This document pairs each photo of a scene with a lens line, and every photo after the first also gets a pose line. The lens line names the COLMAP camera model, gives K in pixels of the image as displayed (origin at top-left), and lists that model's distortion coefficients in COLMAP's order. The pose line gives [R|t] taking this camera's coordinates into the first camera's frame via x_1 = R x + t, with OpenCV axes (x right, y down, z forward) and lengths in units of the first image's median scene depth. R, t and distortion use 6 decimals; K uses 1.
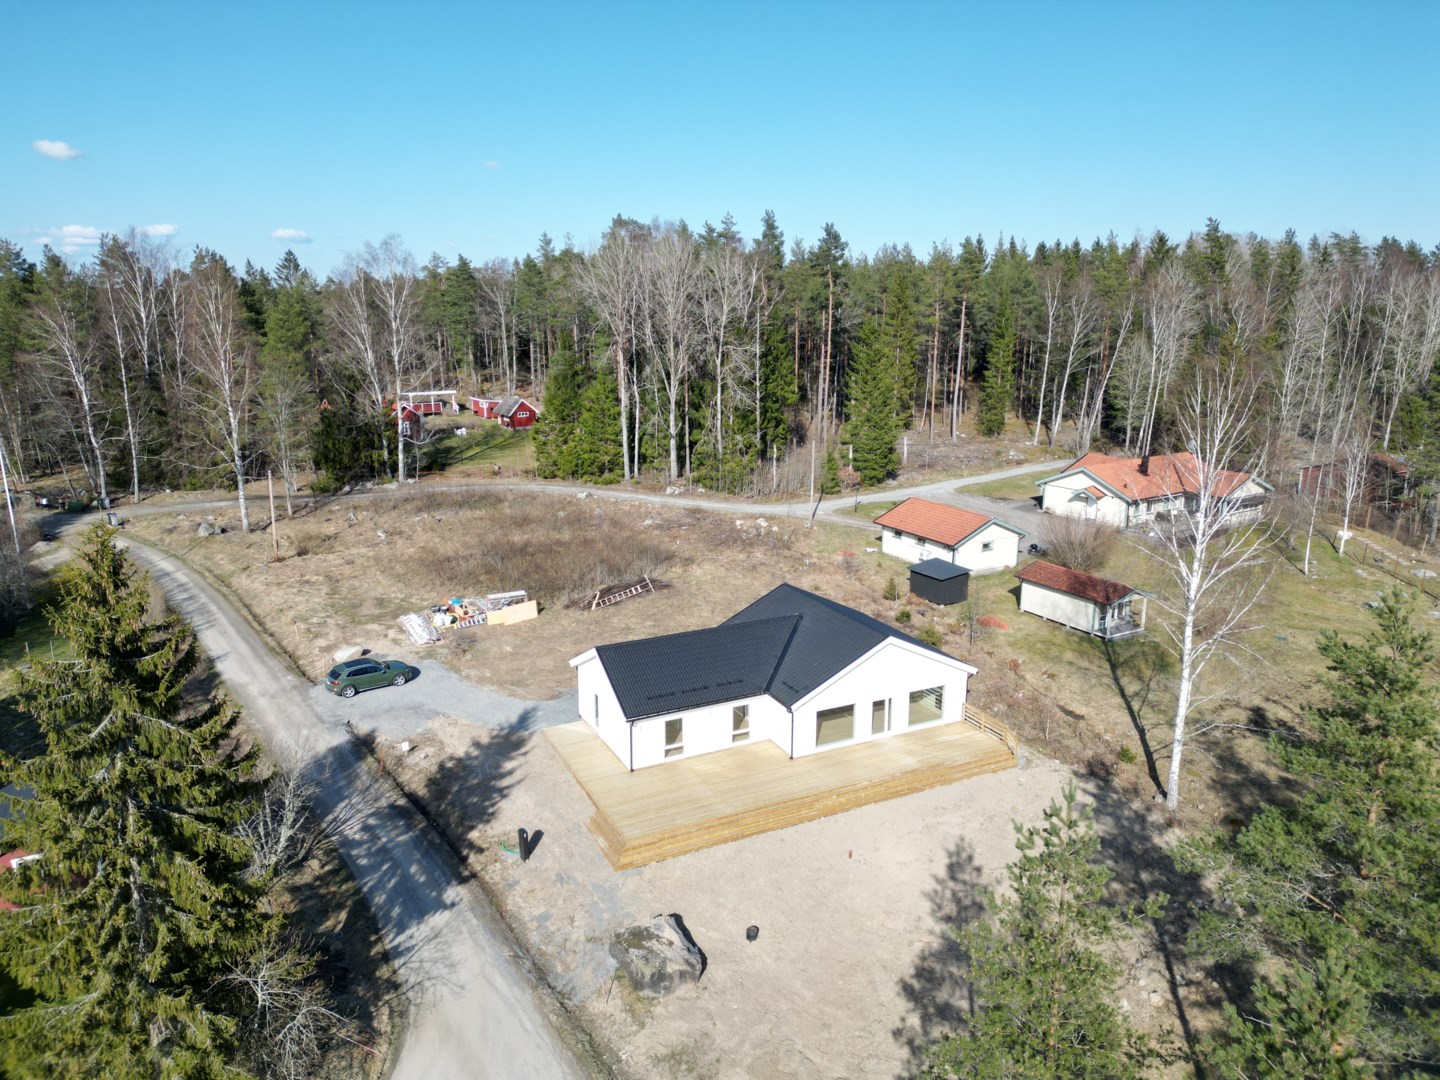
lens RADIAL K [[1012.3, 0, 724.5], [0, 1012.3, 537.1], [0, 0, 1]] dist [0.035689, -0.022741]
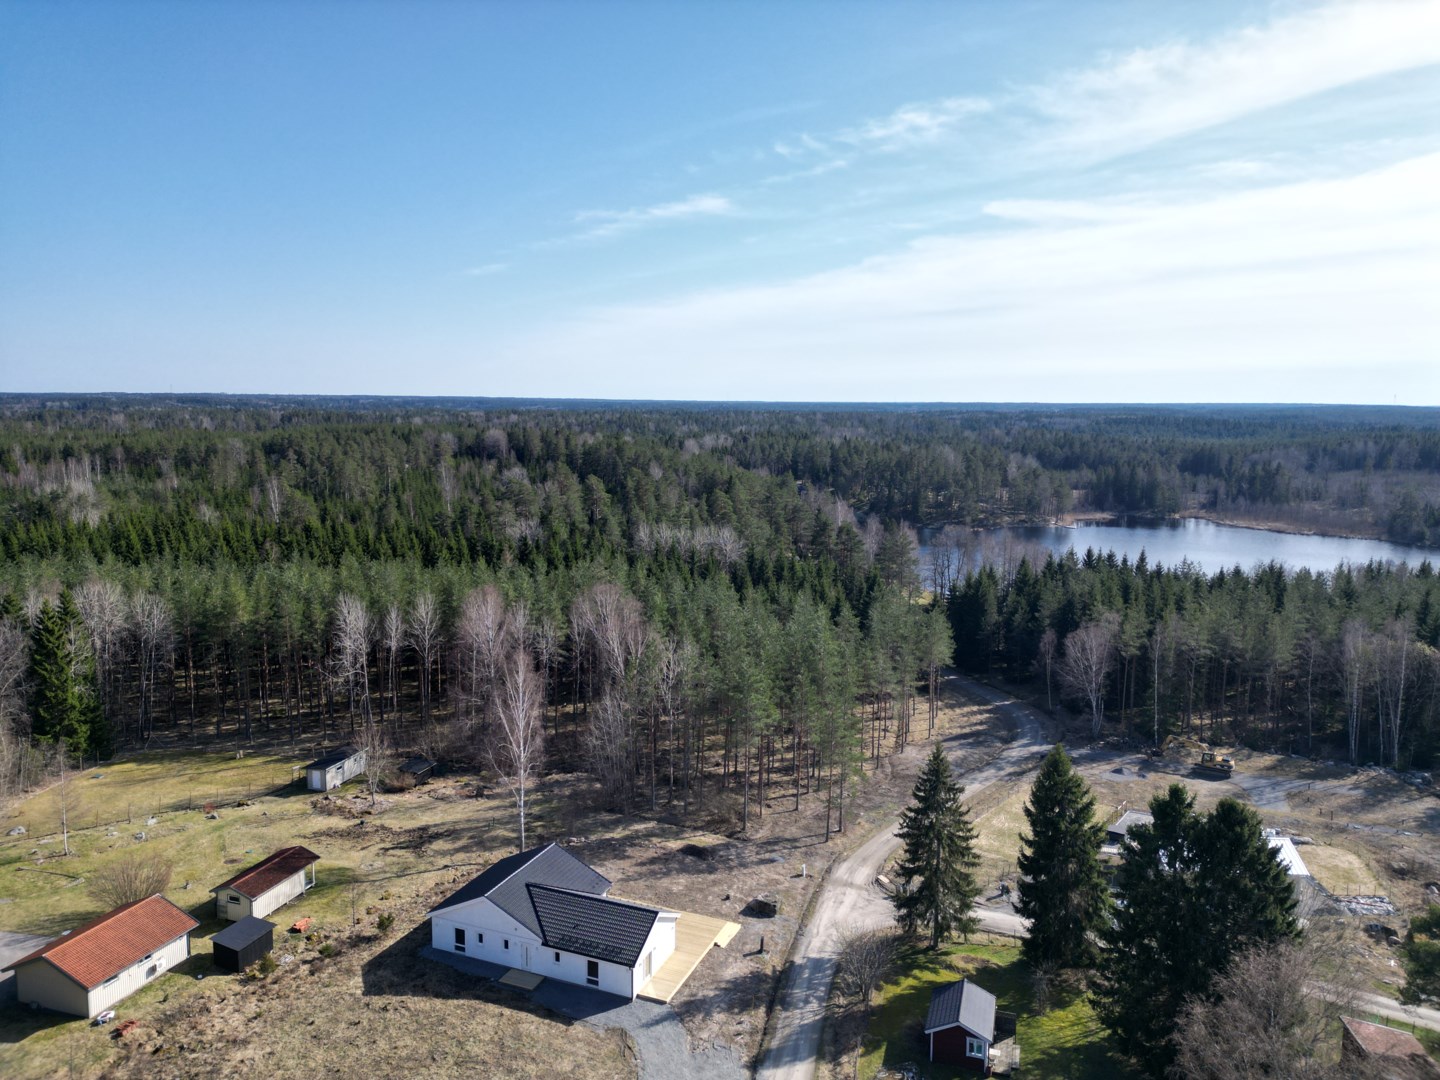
lens RADIAL K [[1012.3, 0, 720.9], [0, 1012.3, 540.4], [0, 0, 1]] dist [0.035689, -0.022741]
pose [[-0.656438, -0.113385, 0.745810, -1.175782], [0.163687, 0.943678, 0.287540, -0.787777], [-0.736407, 0.310831, -0.600907, 1.534979]]
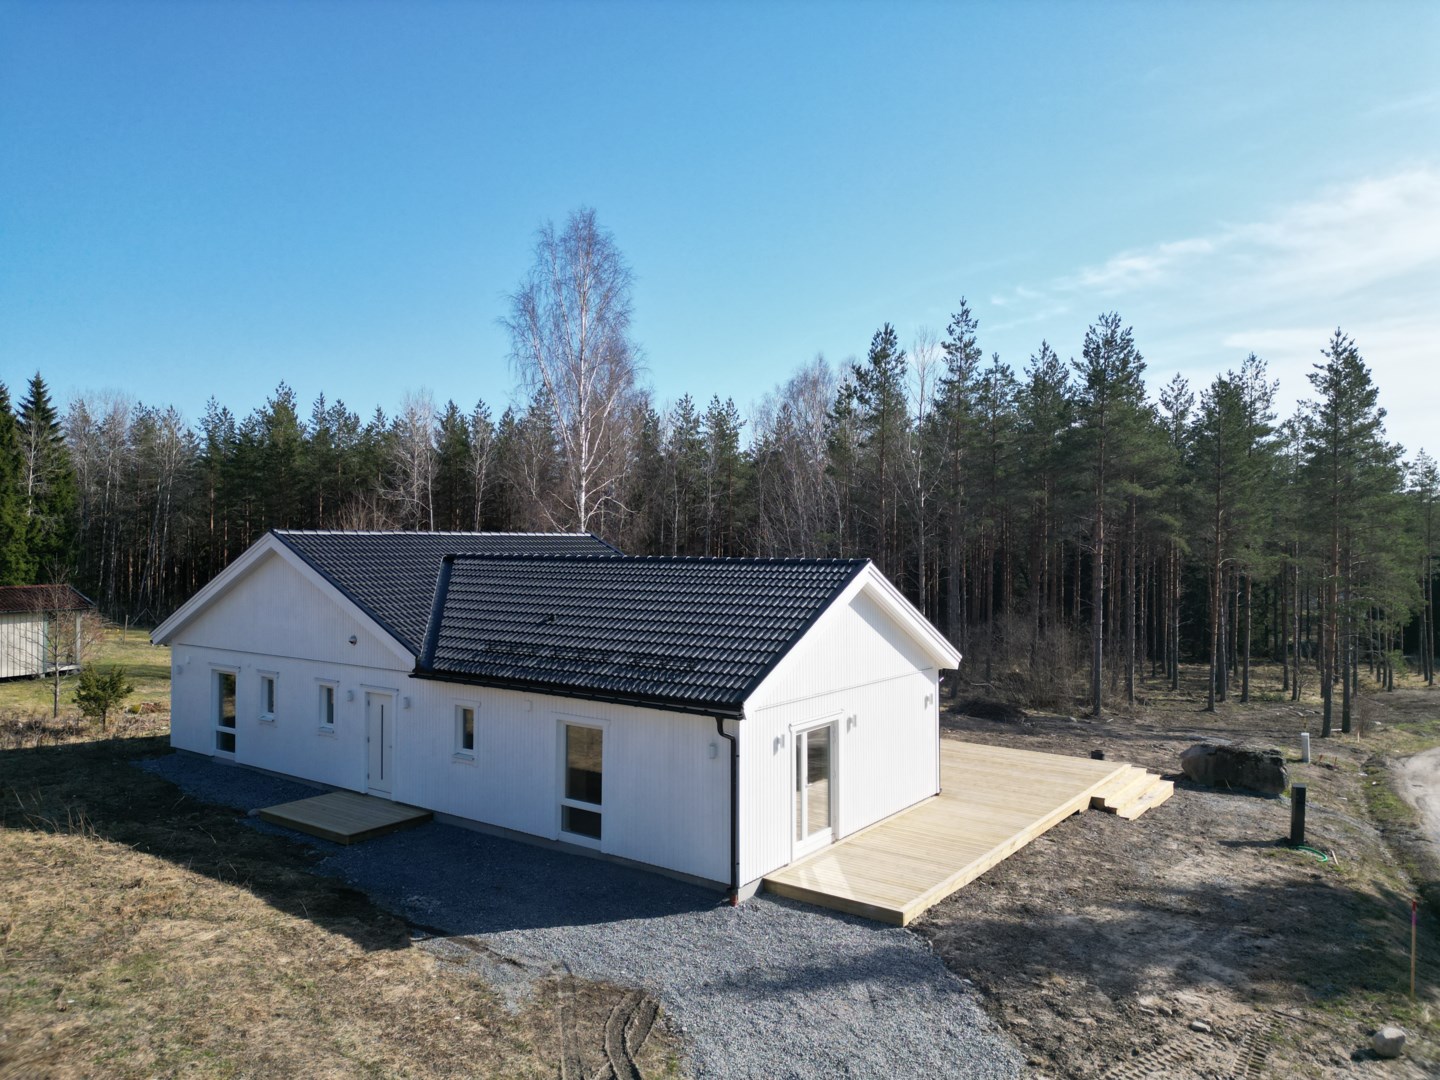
lens RADIAL K [[1012.3, 0, 720.5], [0, 1012.3, 533.9], [0, 0, 1]] dist [0.035689, -0.022741]
pose [[-0.451346, -0.000068, 0.892349, -0.390422], [0.198448, 0.974951, 0.100448, 0.050362], [-0.870003, 0.222422, -0.440027, 1.093025]]
